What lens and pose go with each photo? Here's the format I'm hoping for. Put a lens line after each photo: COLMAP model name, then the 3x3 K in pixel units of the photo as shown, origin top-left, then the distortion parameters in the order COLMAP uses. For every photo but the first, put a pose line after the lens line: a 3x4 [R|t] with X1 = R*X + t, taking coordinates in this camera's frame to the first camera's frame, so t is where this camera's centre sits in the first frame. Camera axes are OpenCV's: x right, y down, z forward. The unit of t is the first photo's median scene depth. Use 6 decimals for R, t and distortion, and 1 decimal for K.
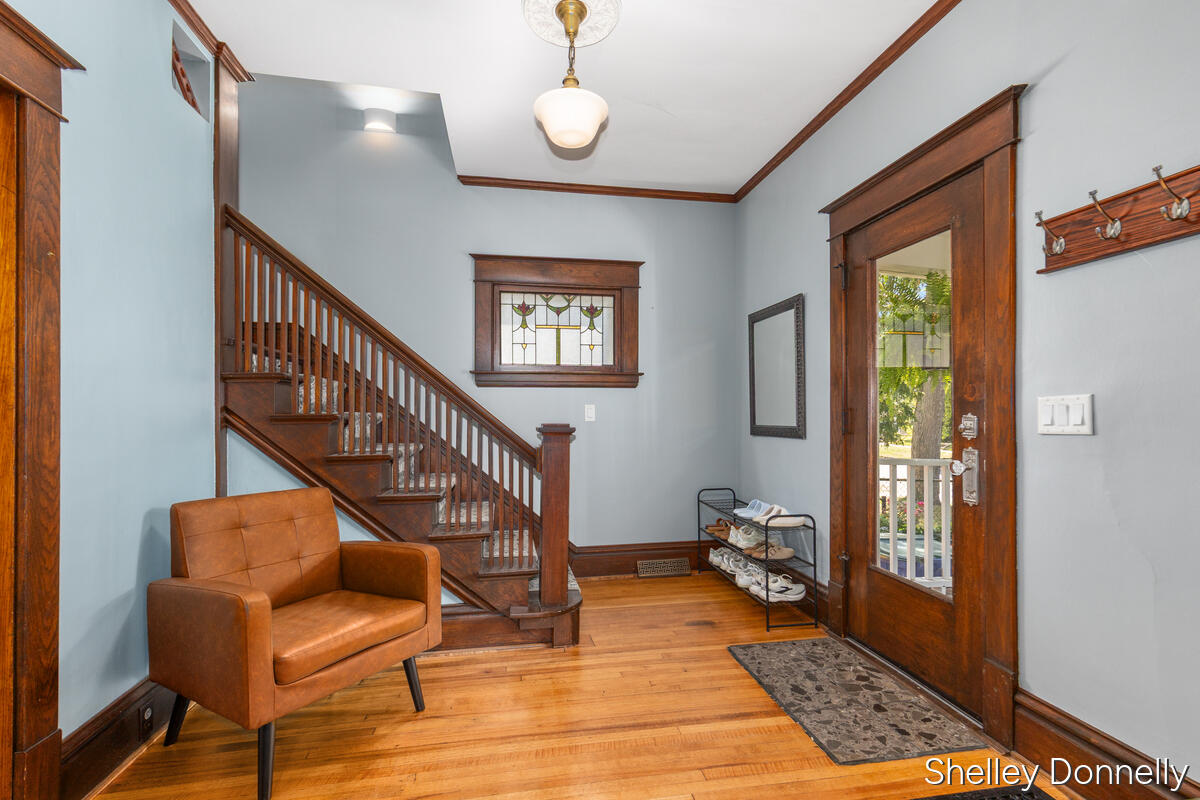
lens RADIAL K [[537.5, 0, 599.2], [0, 537.5, 406.9], [0, 0, 1]] dist [0.012707, -0.000110]
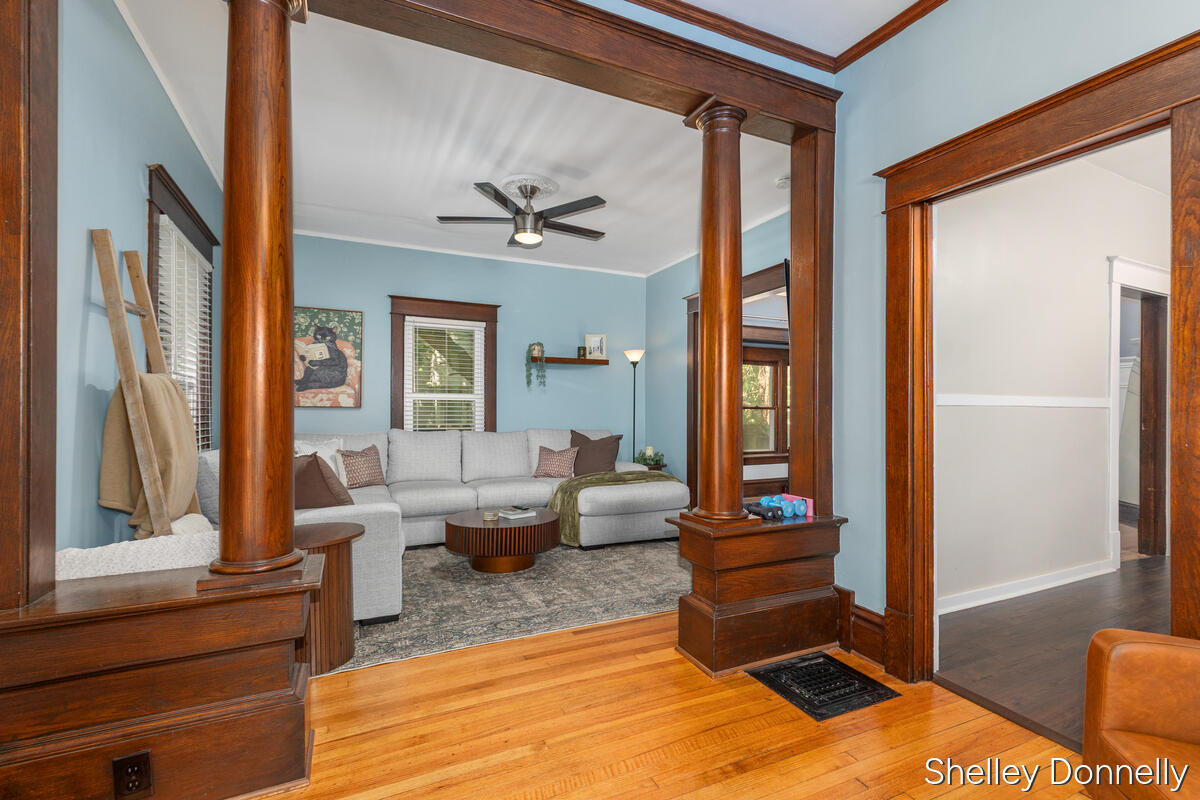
lens RADIAL K [[537.5, 0, 601.9], [0, 537.5, 405.5], [0, 0, 1]] dist [0.012707, -0.000110]
pose [[-0.965976, -0.000698, -0.258632, 0.302639], [0.003598, 0.999863, -0.016139, 0.026846], [0.258608, -0.016521, -0.965841, 1.708461]]
